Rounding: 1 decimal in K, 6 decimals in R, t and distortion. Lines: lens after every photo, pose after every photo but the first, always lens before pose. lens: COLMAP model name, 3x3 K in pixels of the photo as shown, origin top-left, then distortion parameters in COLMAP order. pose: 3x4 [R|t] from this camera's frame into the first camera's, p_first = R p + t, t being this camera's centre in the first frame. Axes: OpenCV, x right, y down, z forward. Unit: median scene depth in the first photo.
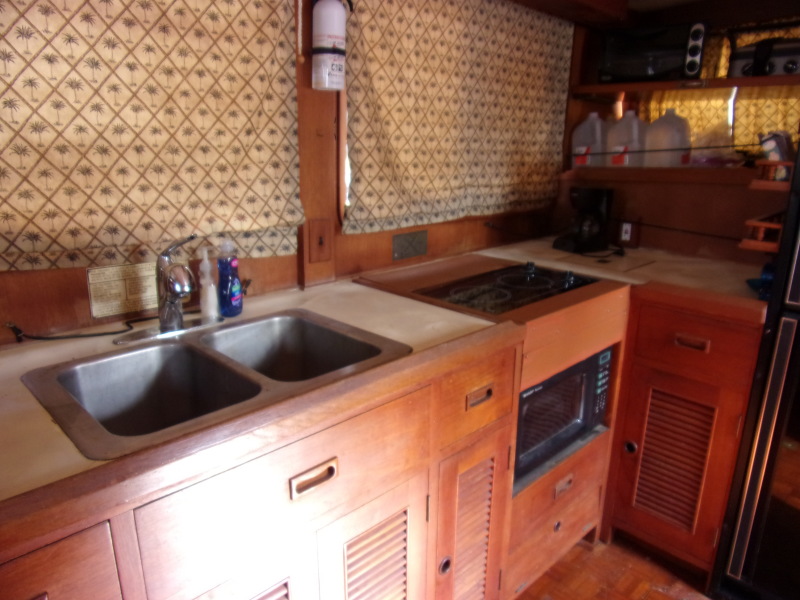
lens RADIAL K [[580.2, 0, 401.3], [0, 580.2, 301.5], [0, 0, 1]] dist [-0.048078, 0.031745]
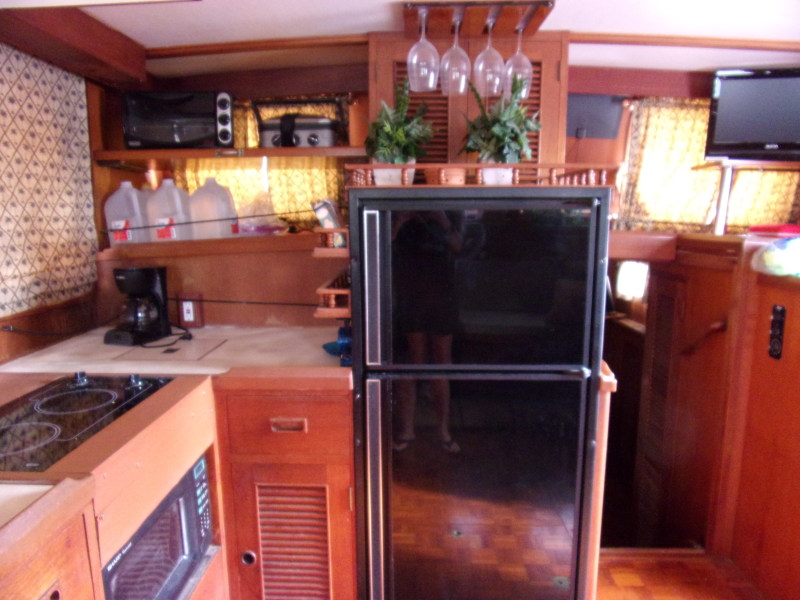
lens RADIAL K [[580.2, 0, 399.4], [0, 580.2, 304.7], [0, 0, 1]] dist [-0.048078, 0.031745]
pose [[0.726353, -0.132761, 0.674379, 0.029541], [0.205149, 0.978320, -0.028364, -0.044642], [-0.655992, 0.158950, 0.737841, 0.141052]]
